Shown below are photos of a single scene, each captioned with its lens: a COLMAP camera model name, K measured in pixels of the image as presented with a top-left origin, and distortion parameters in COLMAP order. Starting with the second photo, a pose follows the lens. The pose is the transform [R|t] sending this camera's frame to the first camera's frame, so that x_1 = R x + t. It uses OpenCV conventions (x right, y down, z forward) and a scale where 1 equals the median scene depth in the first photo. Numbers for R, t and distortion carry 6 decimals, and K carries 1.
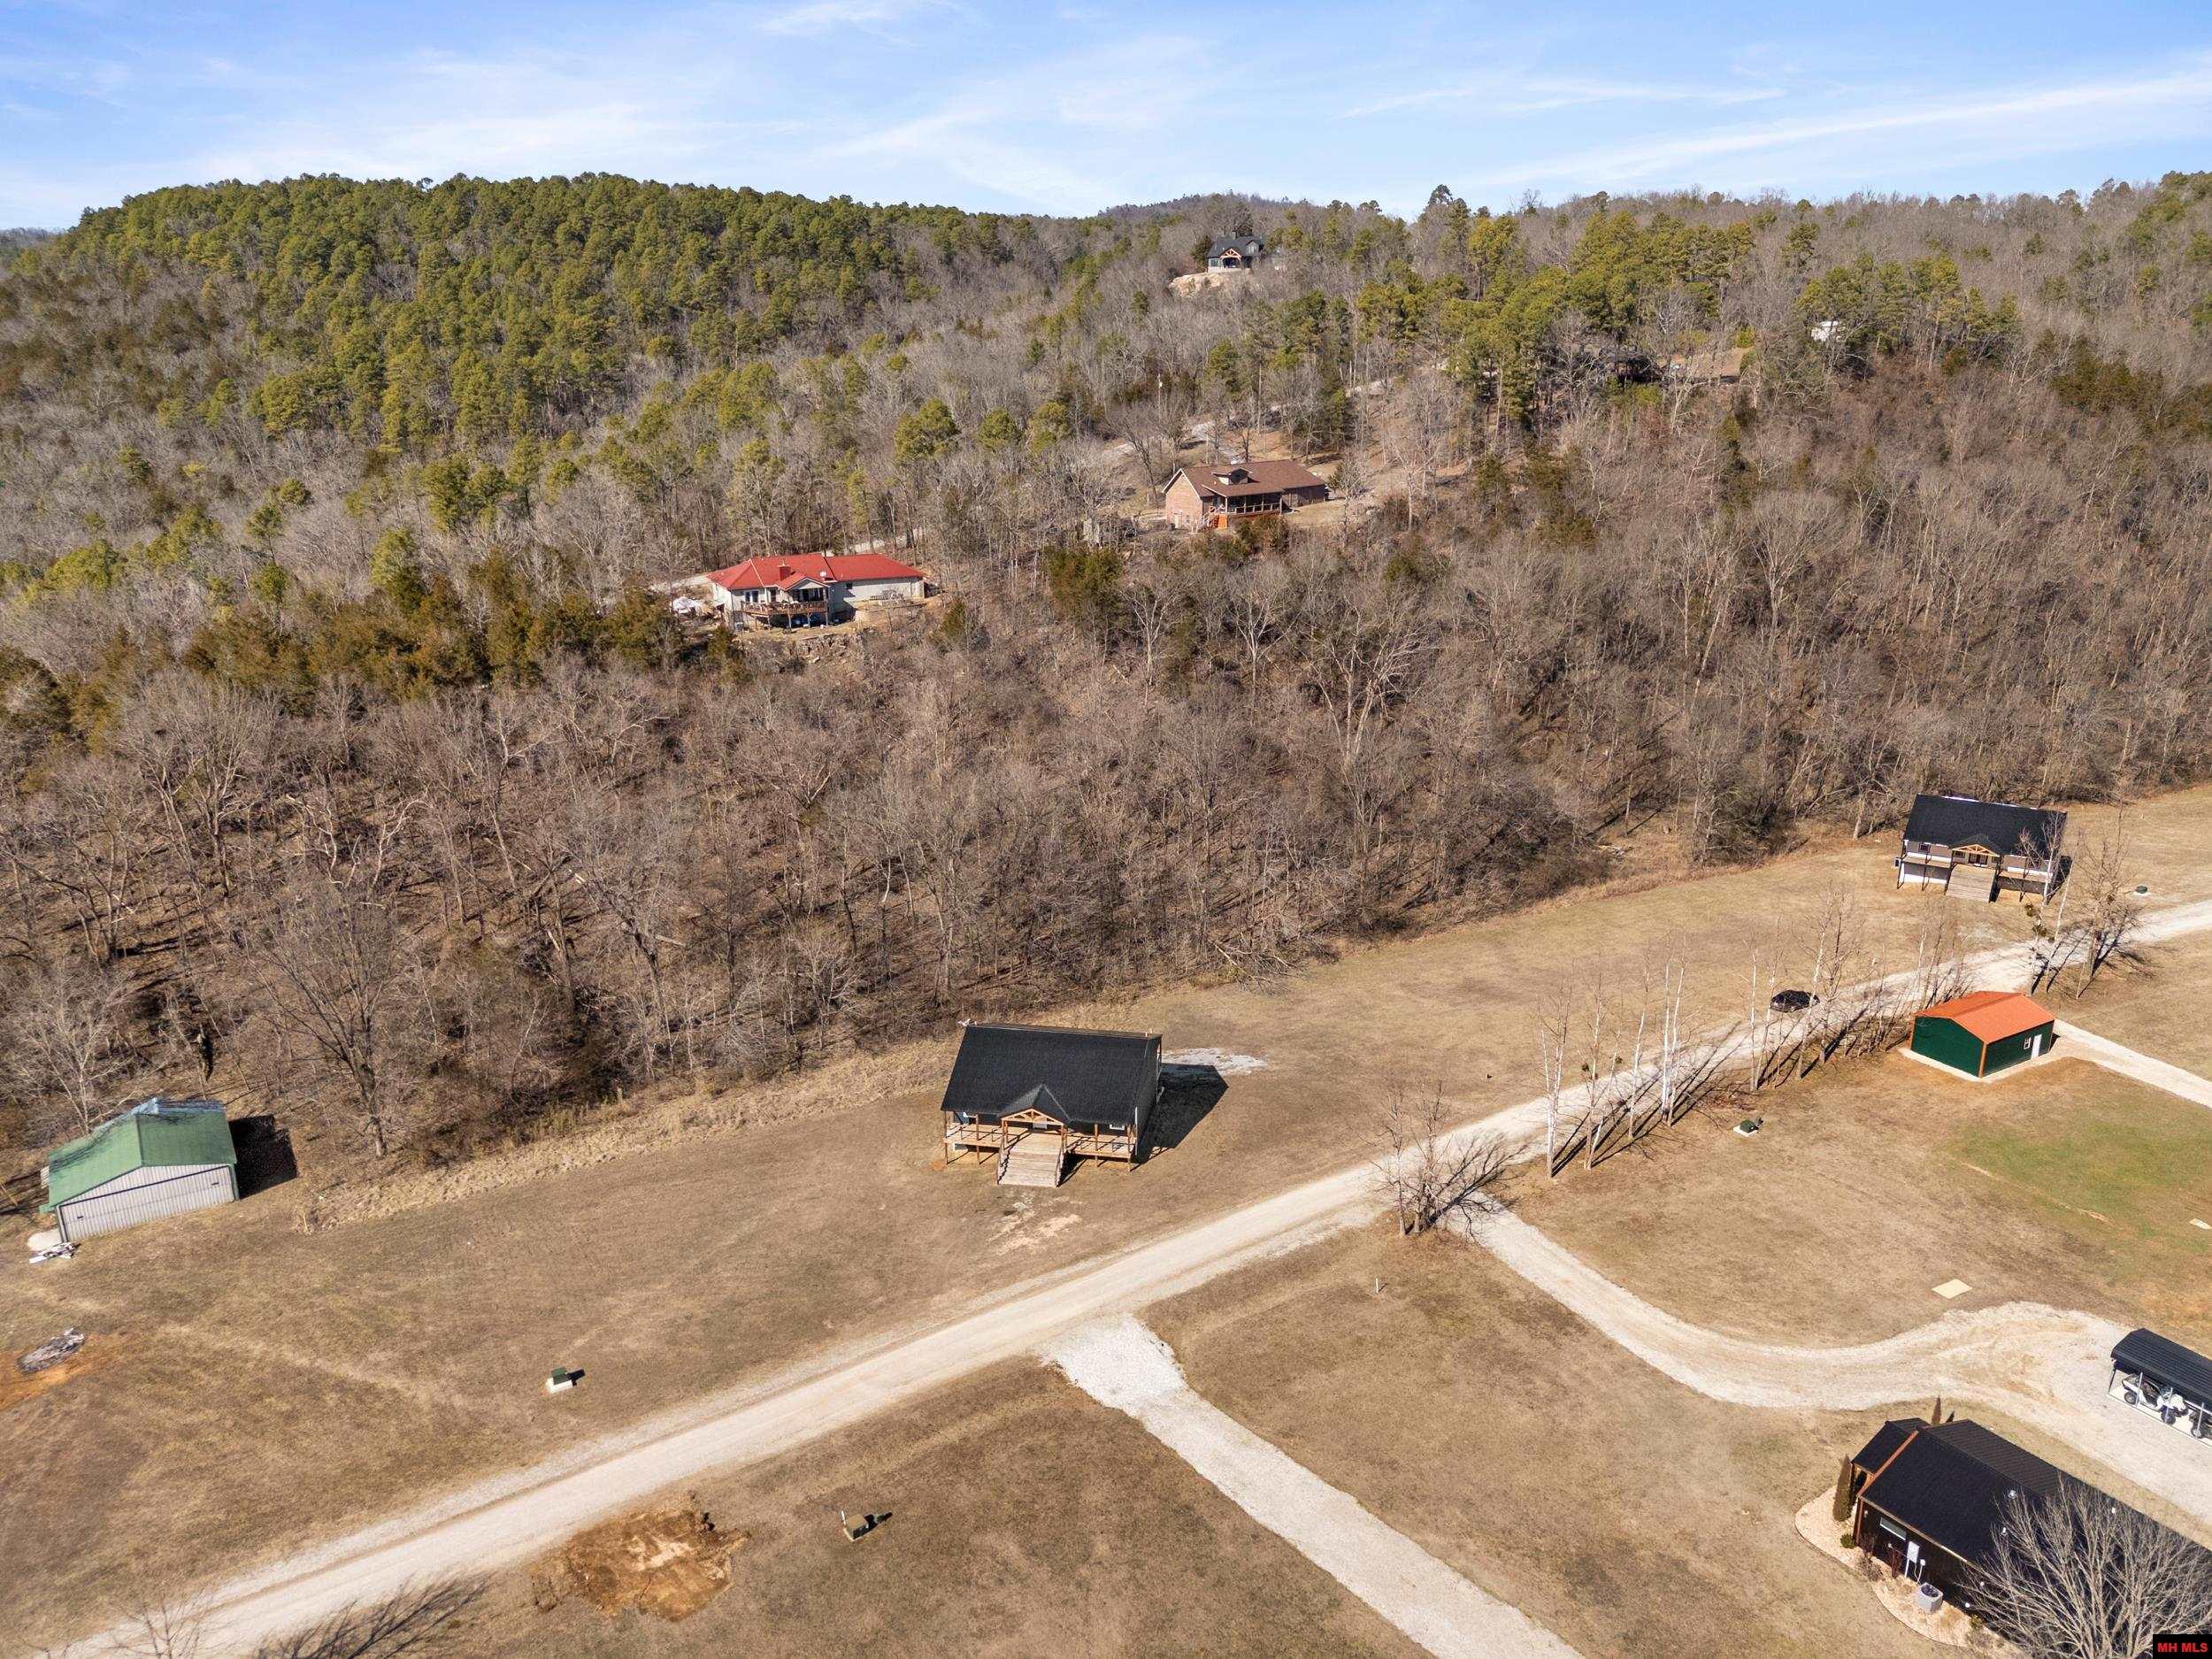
lens RADIAL K [[1620.2, 0, 1106.0], [0, 1620.2, 829.5], [0, 0, 1]] dist [0.080841, -0.066211]
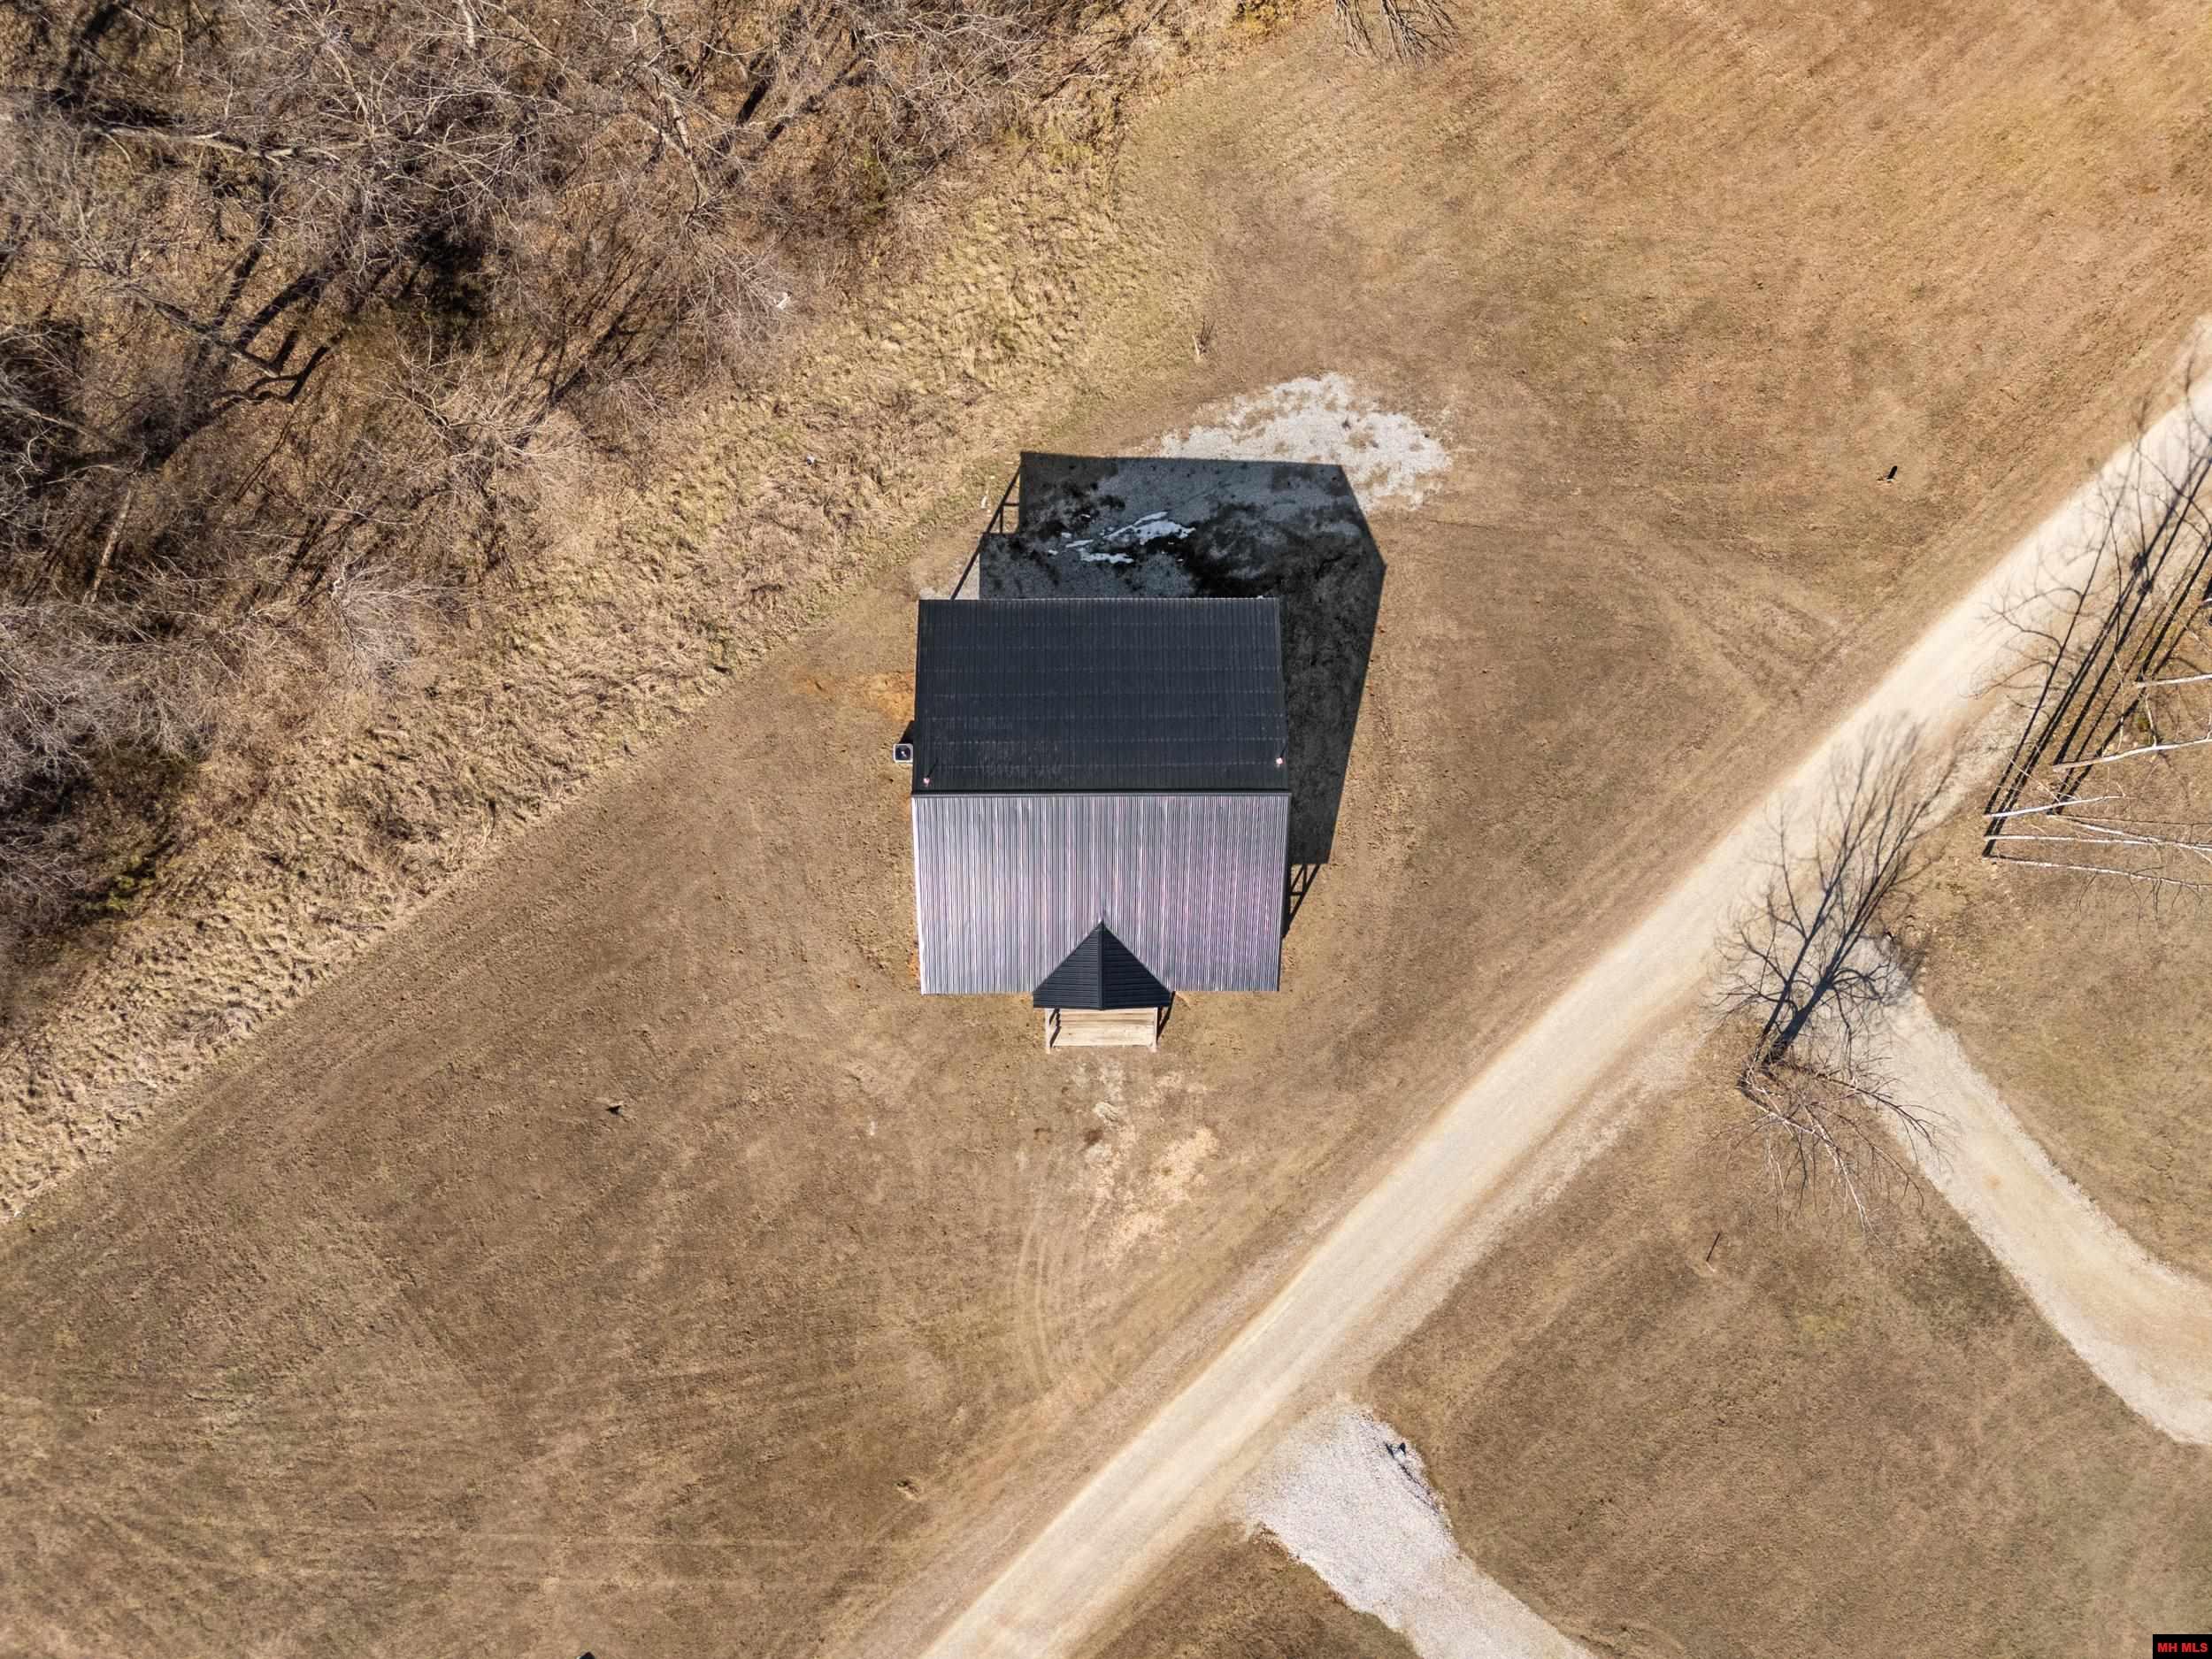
lens RADIAL K [[1620.2, 0, 1106.0], [0, 1620.2, 829.5], [0, 0, 1]] dist [0.080841, -0.066211]
pose [[0.980593, -0.194846, 0.021748, -0.054299], [0.037078, 0.293229, 0.955323, -0.437694], [-0.192518, -0.935976, 0.294763, 1.096417]]
